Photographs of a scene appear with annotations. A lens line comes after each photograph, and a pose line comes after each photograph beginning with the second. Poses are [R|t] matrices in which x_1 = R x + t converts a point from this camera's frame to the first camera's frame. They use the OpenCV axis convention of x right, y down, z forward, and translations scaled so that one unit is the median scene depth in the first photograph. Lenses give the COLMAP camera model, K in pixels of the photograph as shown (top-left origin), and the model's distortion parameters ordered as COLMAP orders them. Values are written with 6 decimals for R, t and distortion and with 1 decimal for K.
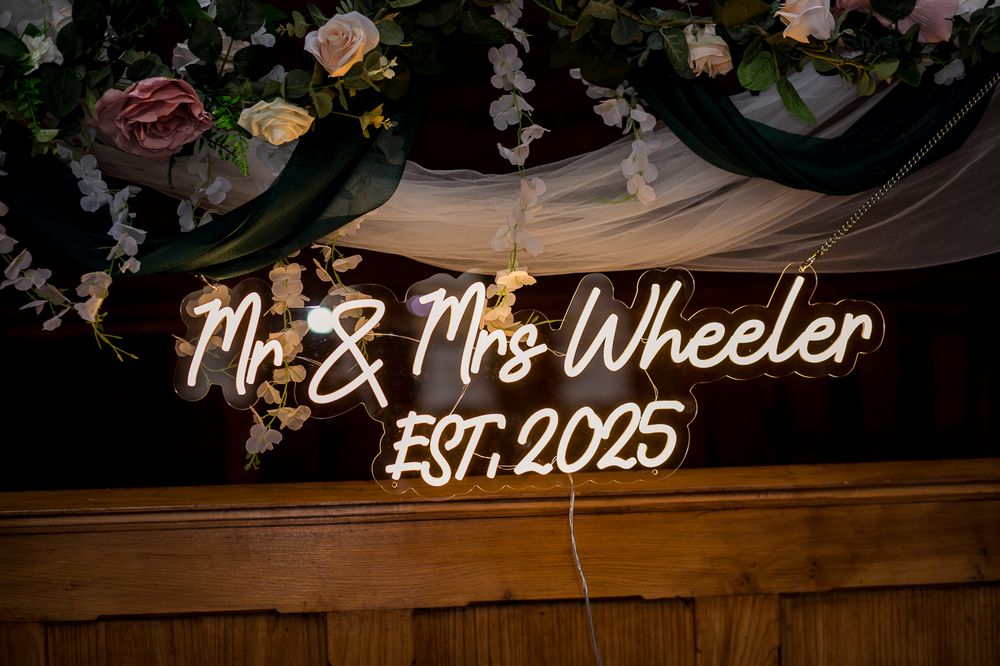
lens RADIAL K [[2476.5, 0, 500.1], [0, 2476.5, 338.4], [0, 0, 1]] dist [-0.044152, 0.000000]
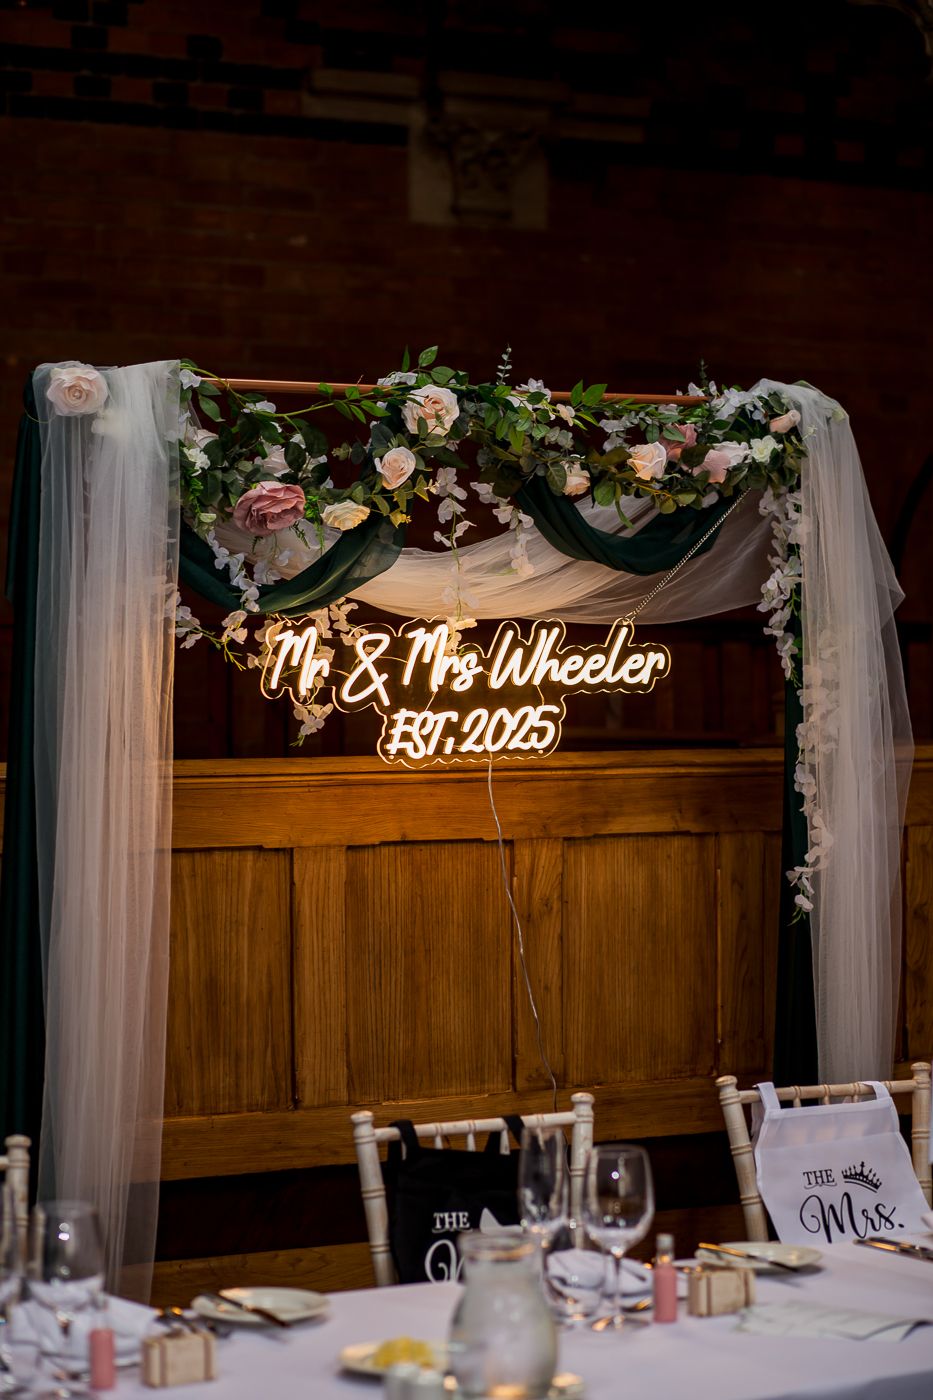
lens RADIAL K [[3467.1, 0, 466.6], [0, 3467.1, 696.2], [0, 0, 1]] dist [-0.044152, 0.000000]
pose [[0.894887, 0.023385, 0.445679, -0.934841], [-0.028431, 0.999585, 0.004637, 0.010773], [-0.445386, -0.016821, 0.895181, -0.902106]]
